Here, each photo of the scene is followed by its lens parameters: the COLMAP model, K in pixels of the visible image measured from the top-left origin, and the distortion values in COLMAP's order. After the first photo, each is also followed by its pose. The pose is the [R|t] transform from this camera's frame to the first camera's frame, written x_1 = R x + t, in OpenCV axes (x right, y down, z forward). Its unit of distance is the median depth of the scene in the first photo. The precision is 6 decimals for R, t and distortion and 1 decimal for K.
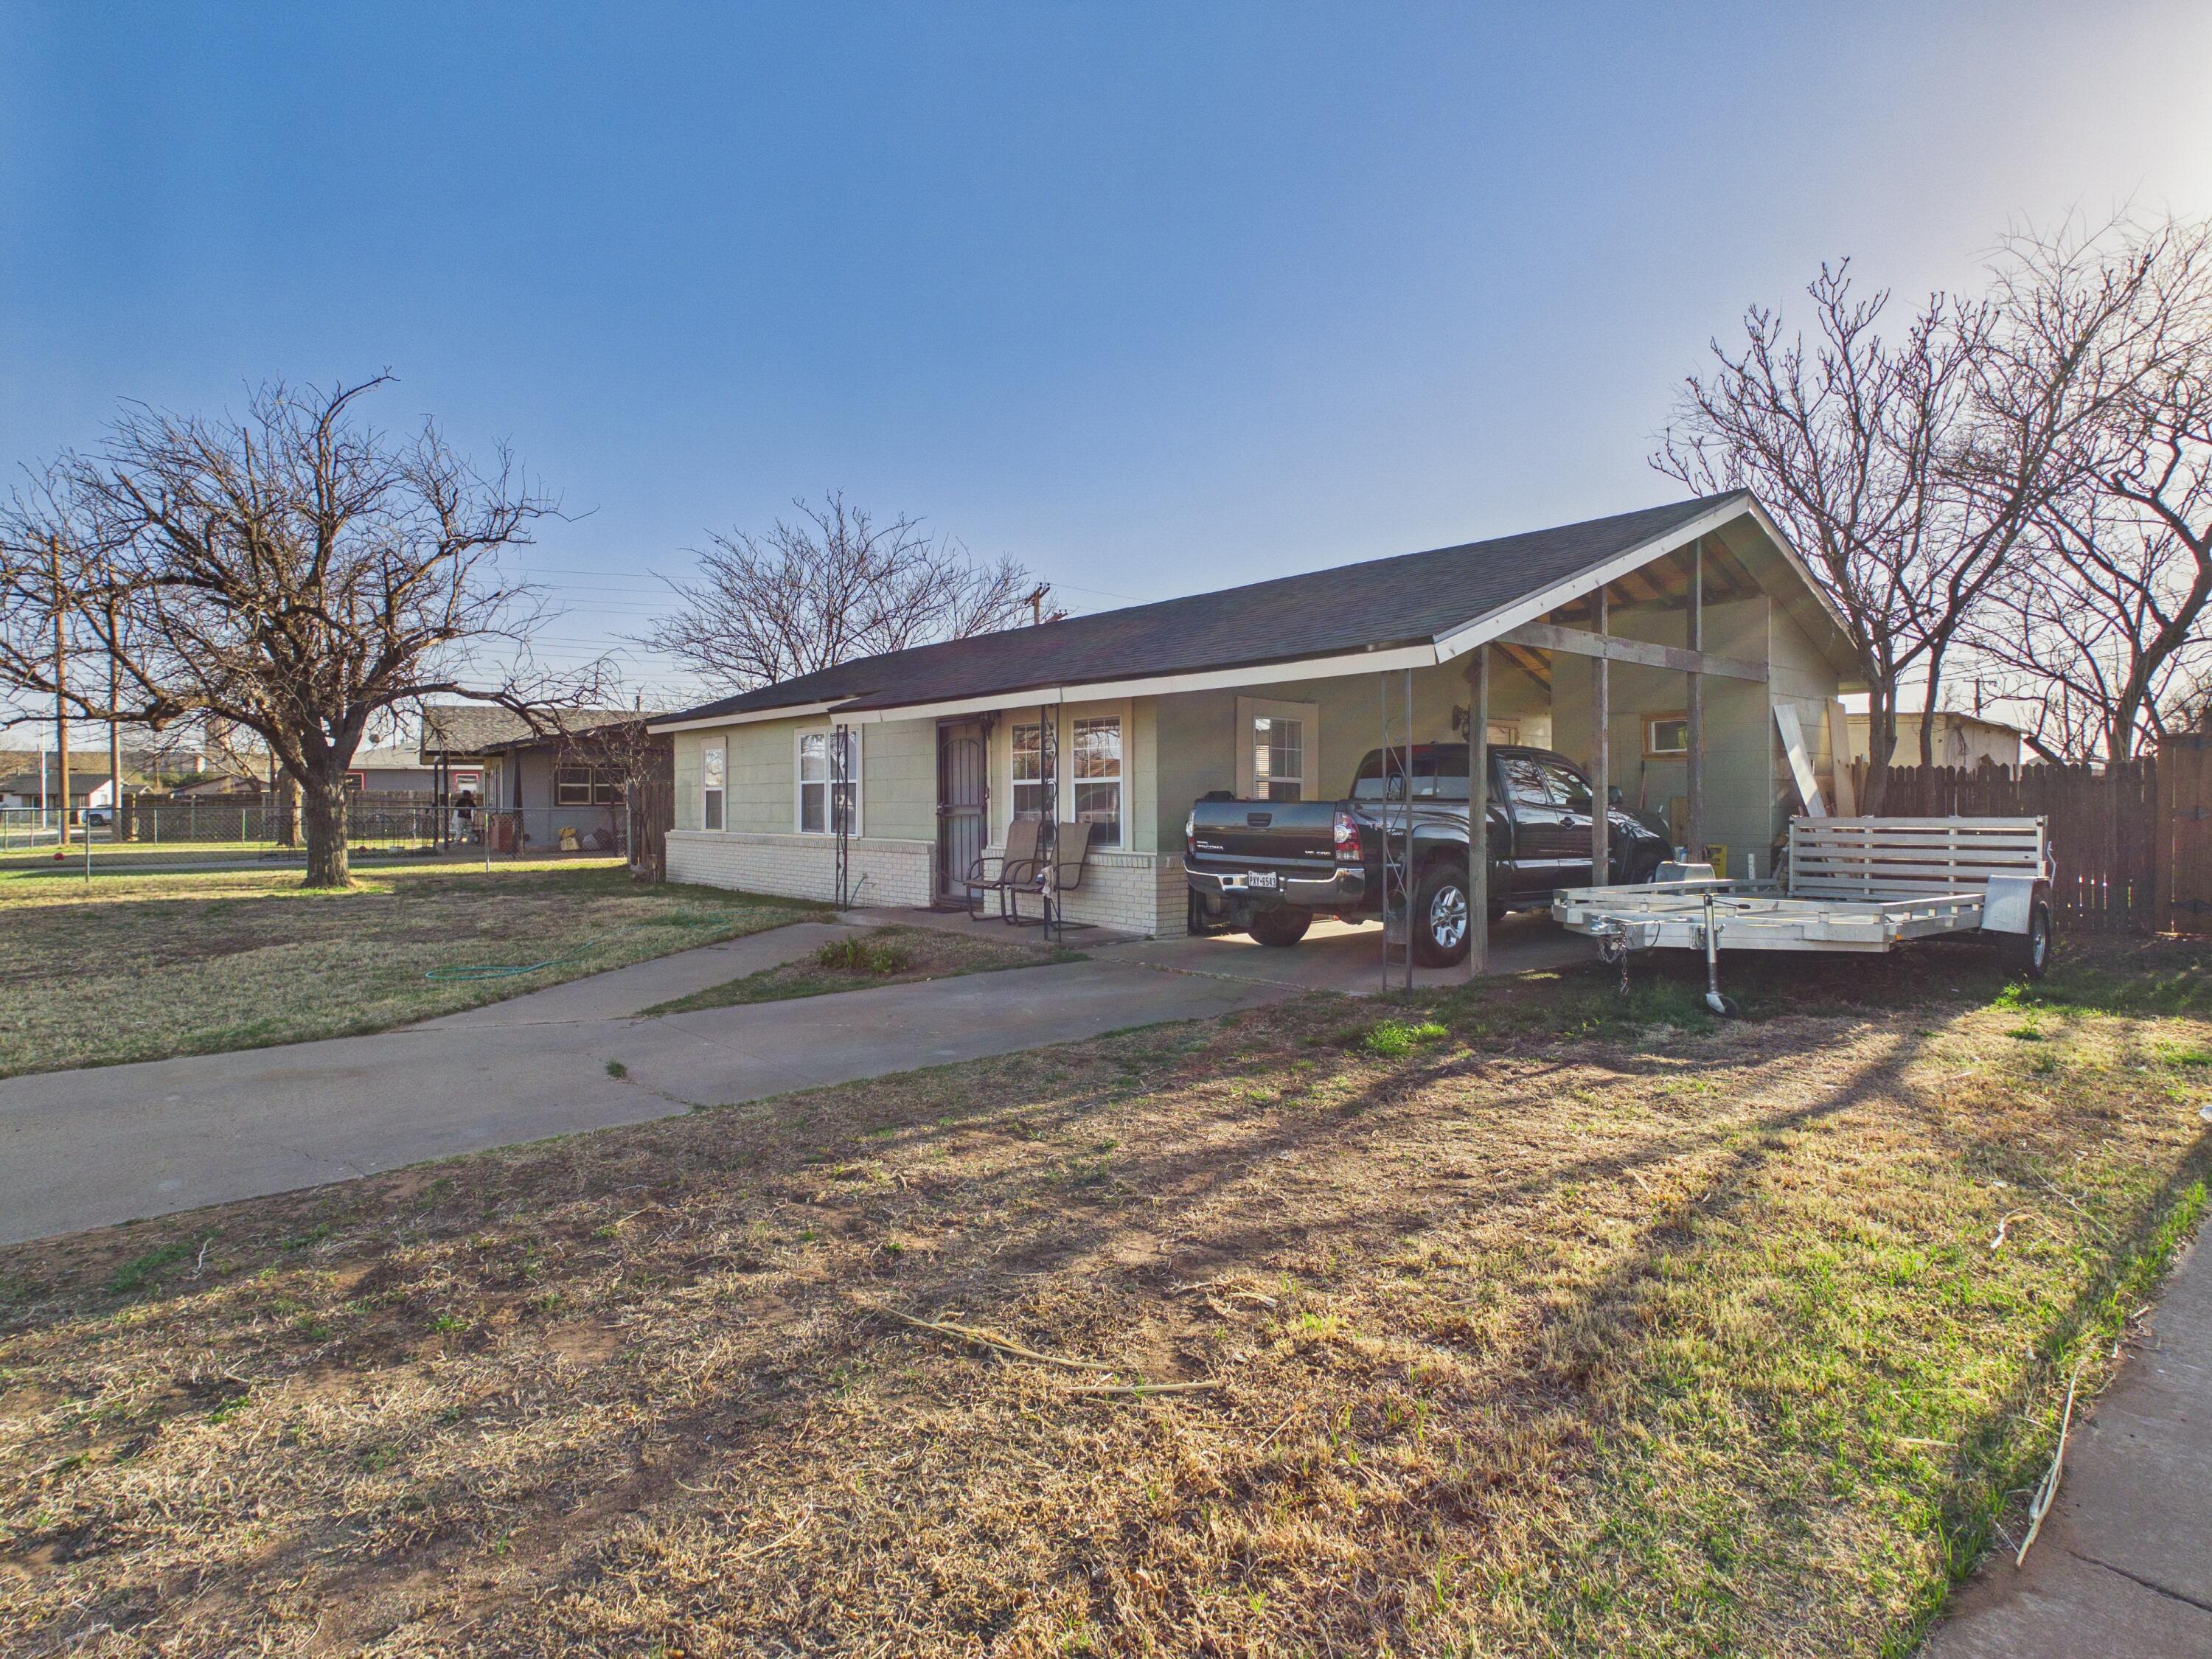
lens RADIAL K [[1132.4, 0, 1108.0], [0, 1132.4, 805.7], [0, 0, 1]] dist [-0.000800, -0.000289]
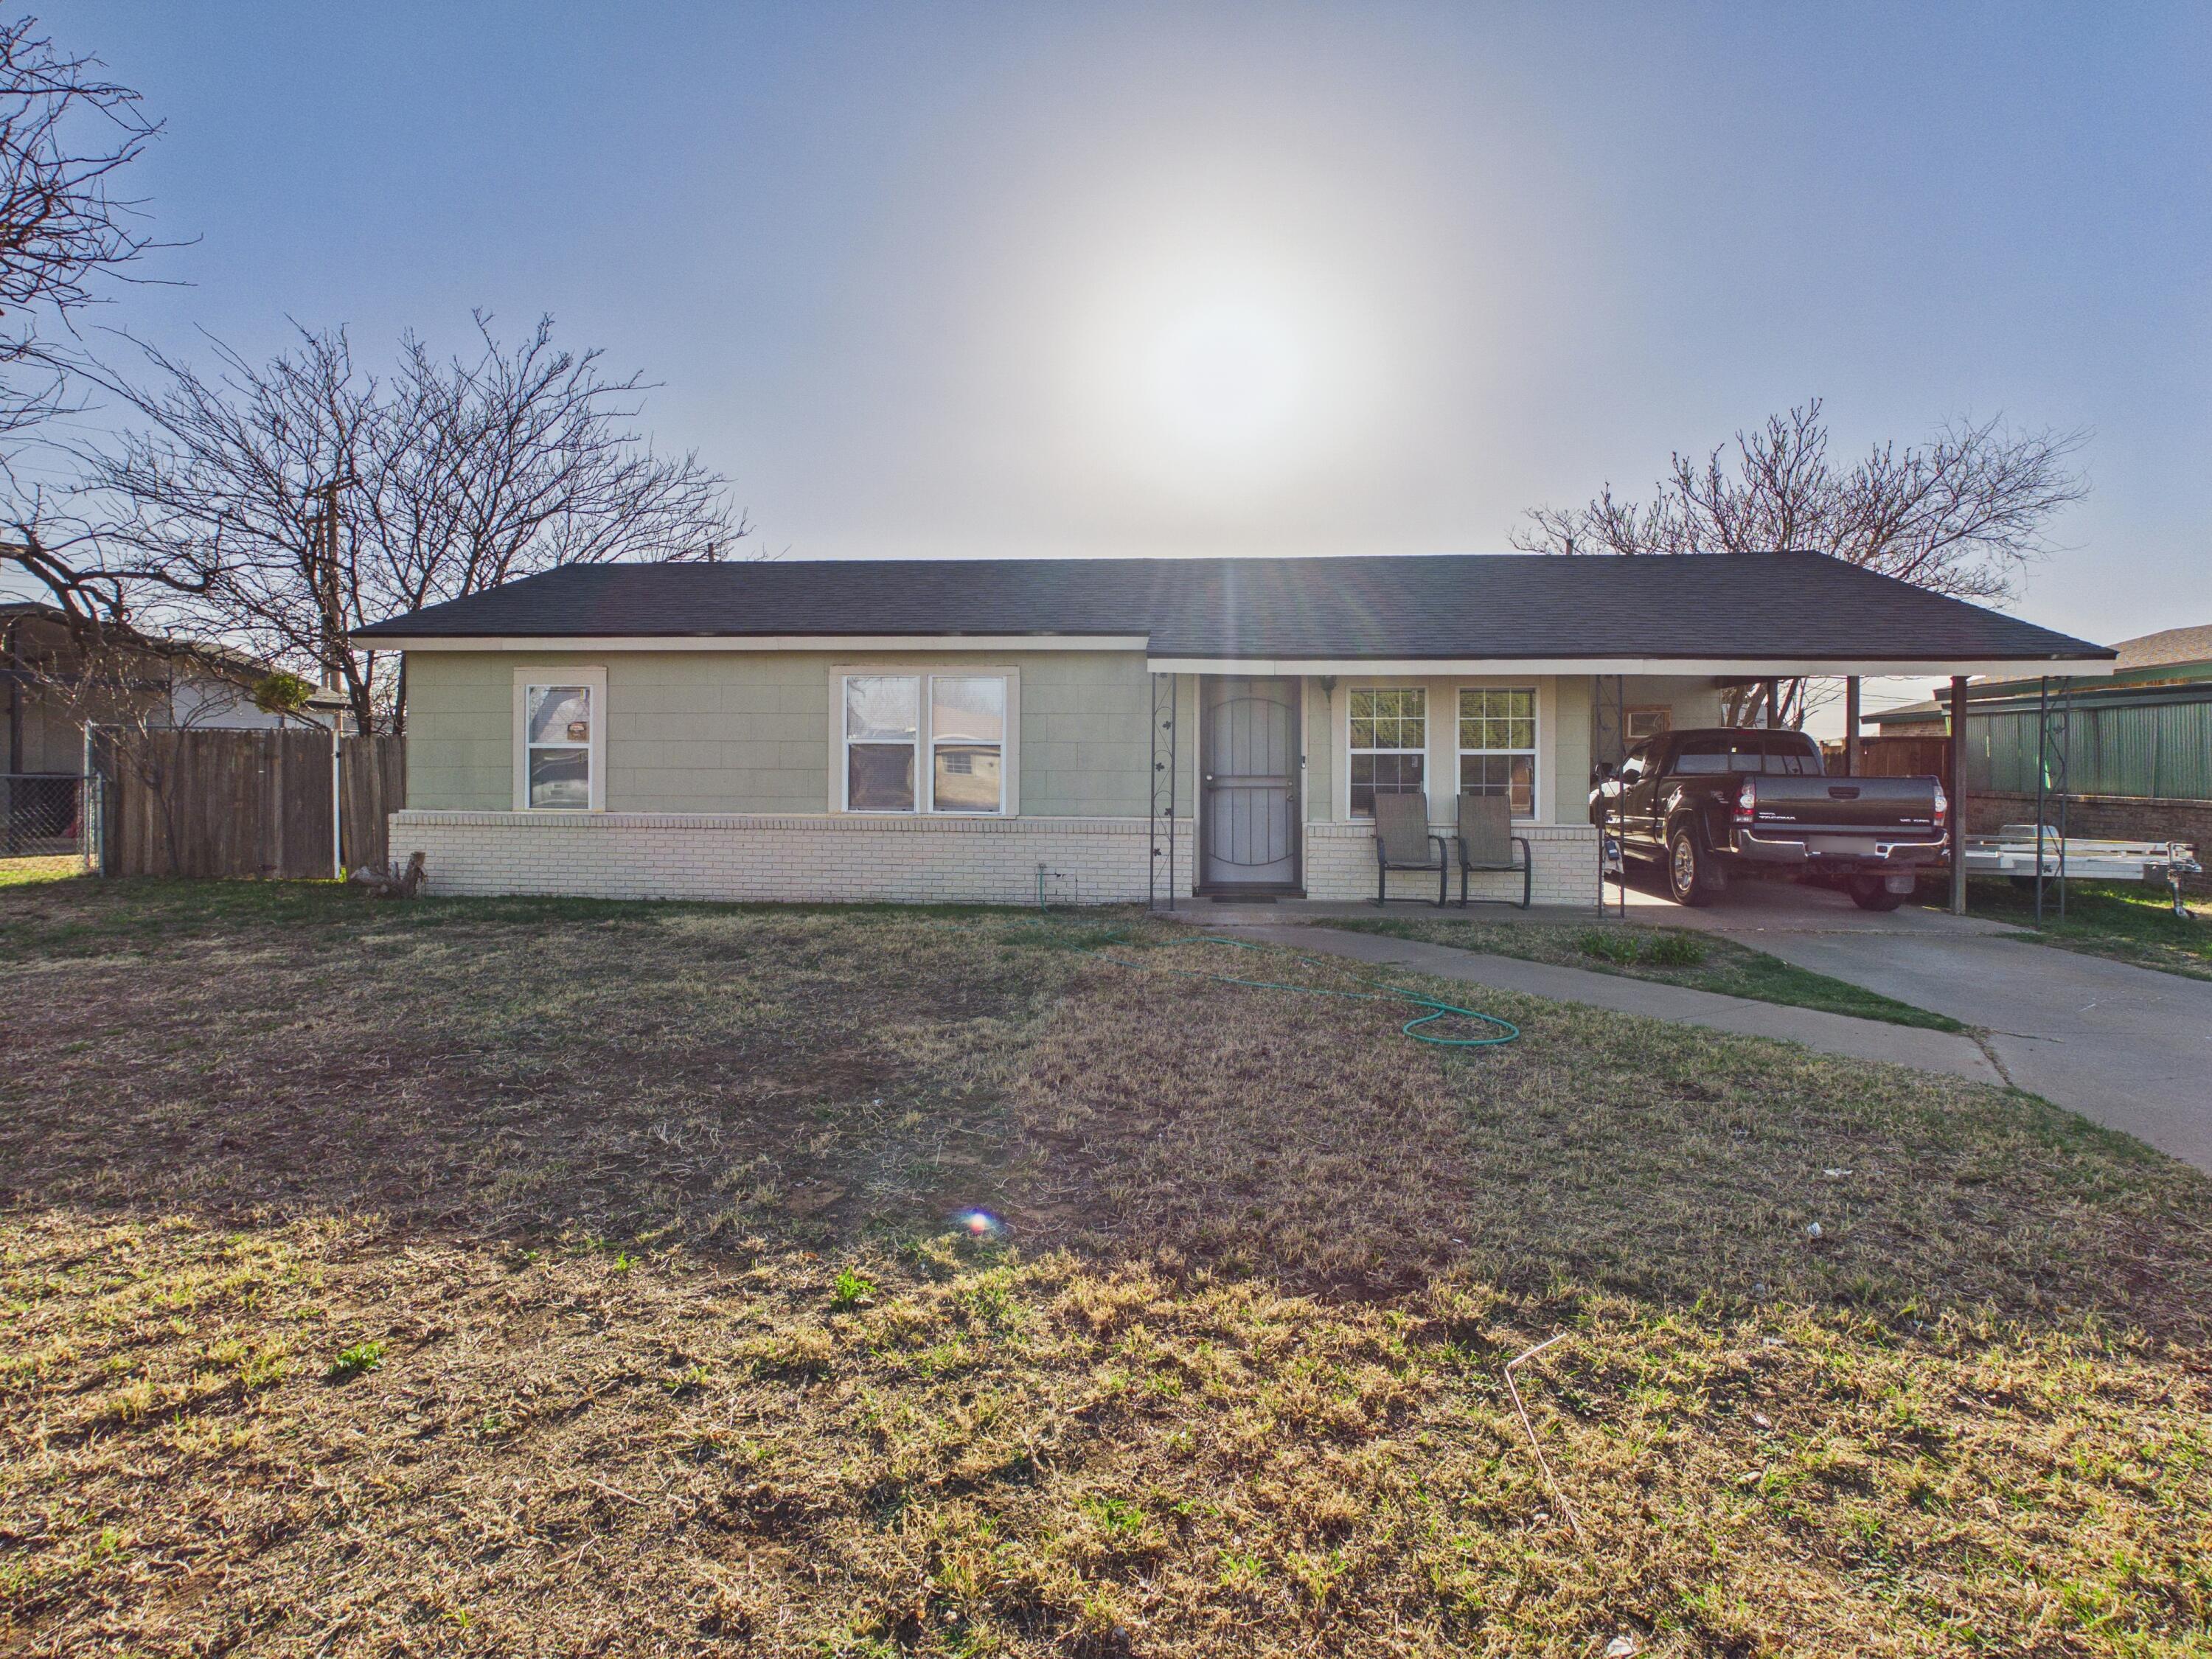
lens RADIAL K [[1132.4, 0, 1108.0], [0, 1132.4, 805.7], [0, 0, 1]] dist [-0.000800, -0.000289]
pose [[0.742202, -0.000438, 0.670176, -0.783250], [-0.009477, 0.999893, 0.011149, 0.012726], [-0.670110, -0.014626, 0.742118, 0.429057]]
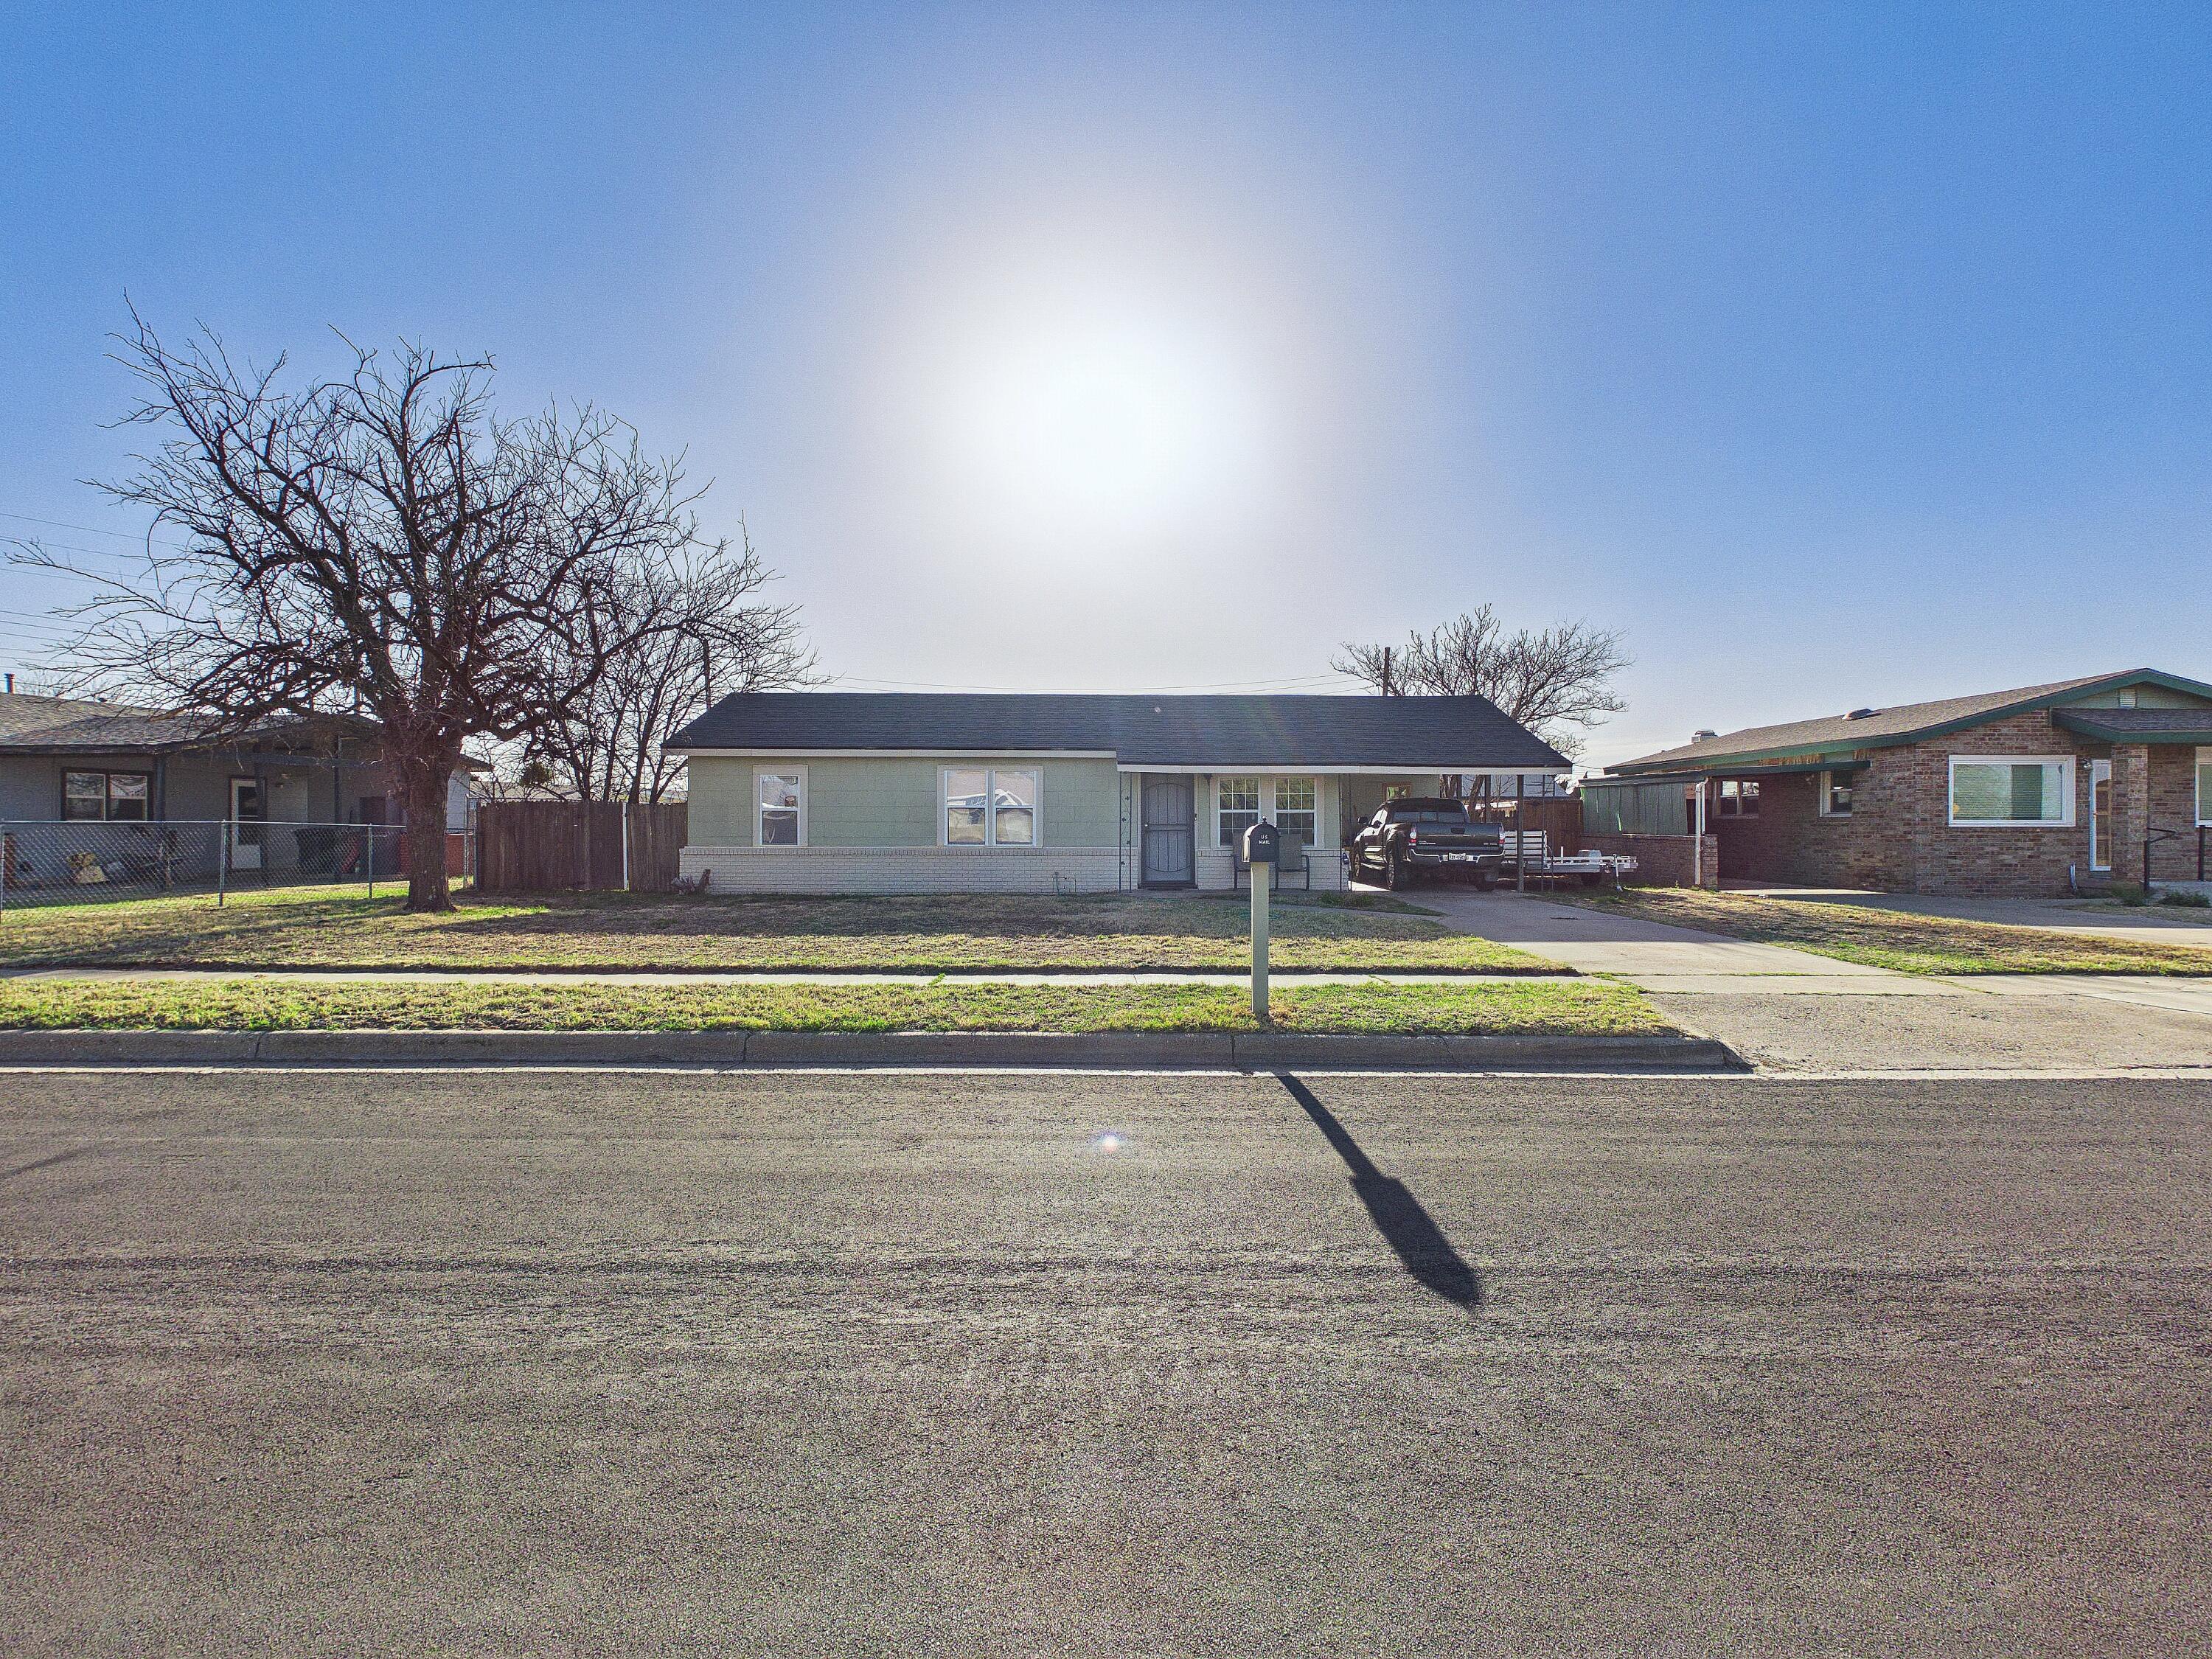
lens RADIAL K [[1132.4, 0, 1108.0], [0, 1132.4, 805.7], [0, 0, 1]] dist [-0.000800, -0.000289]
pose [[0.672073, 0.029330, 0.739904, -1.352491], [-0.002348, 0.999295, -0.037480, 0.031594], [-0.740482, 0.023451, 0.671667, -0.006798]]
